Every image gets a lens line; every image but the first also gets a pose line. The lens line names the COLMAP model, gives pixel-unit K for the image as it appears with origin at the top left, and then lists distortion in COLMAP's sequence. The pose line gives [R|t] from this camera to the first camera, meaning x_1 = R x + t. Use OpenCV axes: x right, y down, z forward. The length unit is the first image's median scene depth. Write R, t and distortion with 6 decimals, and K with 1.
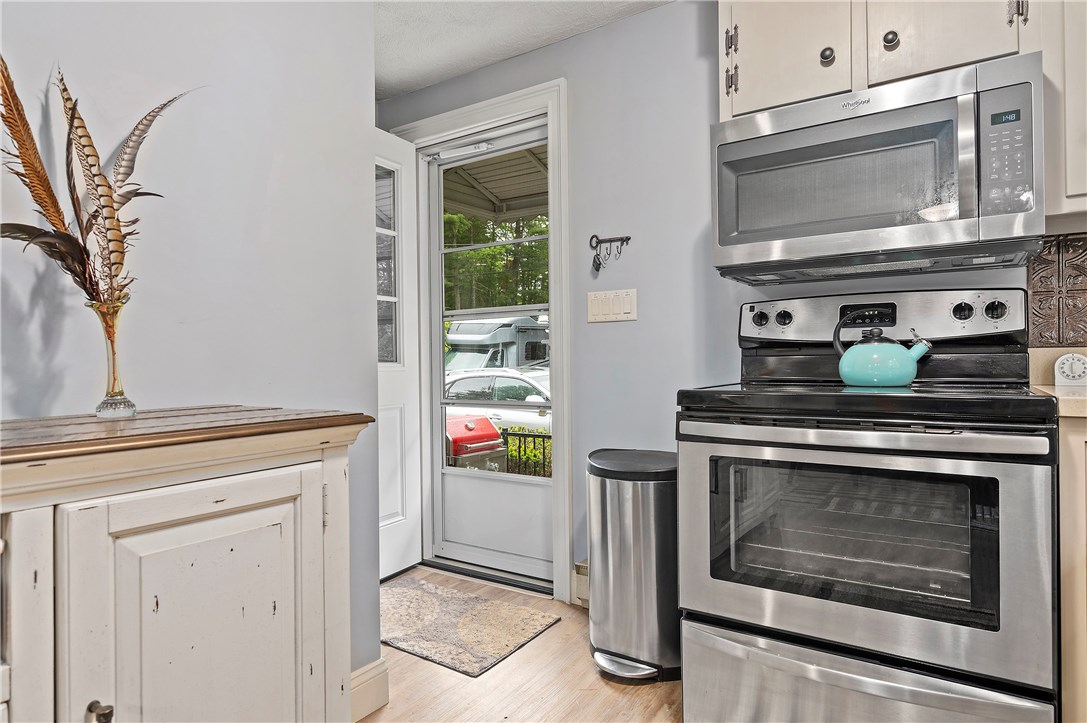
lens RADIAL K [[626.4, 0, 543.5], [0, 626.4, 361.5], [0, 0, 1]] dist [-0.000587, 0.000532]
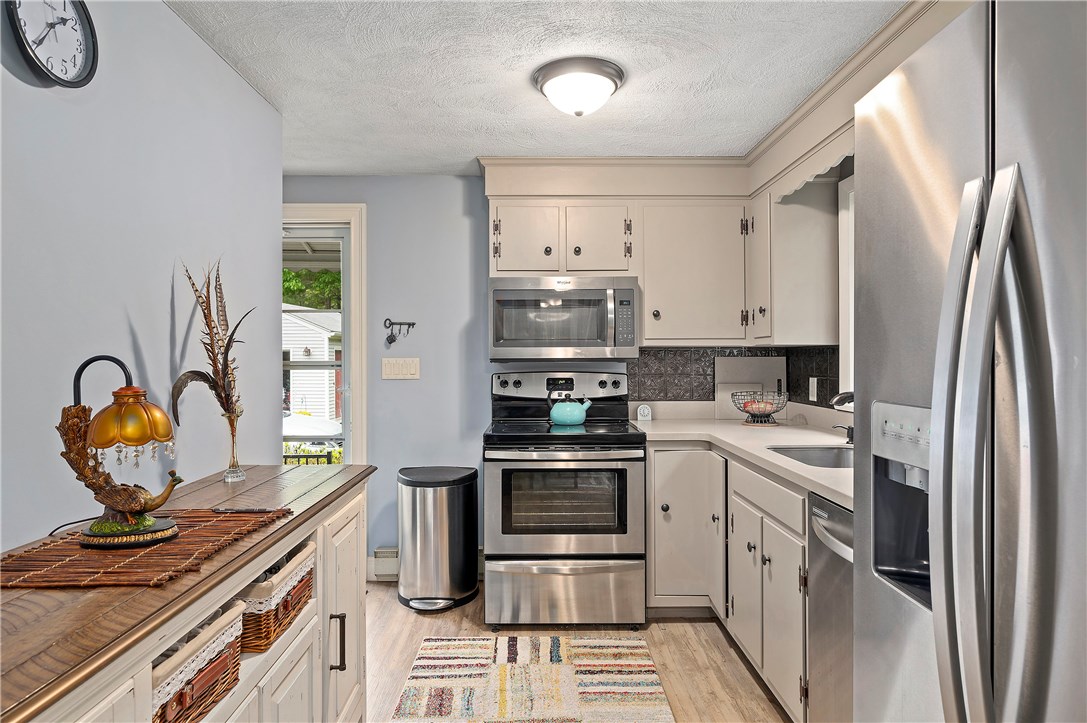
lens RADIAL K [[588.8, 0, 543.5], [0, 588.8, 361.5], [0, 0, 1]] dist [-0.030147, 0.000032]
pose [[0.834017, 0.009682, 0.551654, -0.529015], [-0.005683, 0.999944, -0.008958, -0.135919], [-0.551709, 0.004336, 0.834025, -0.466116]]
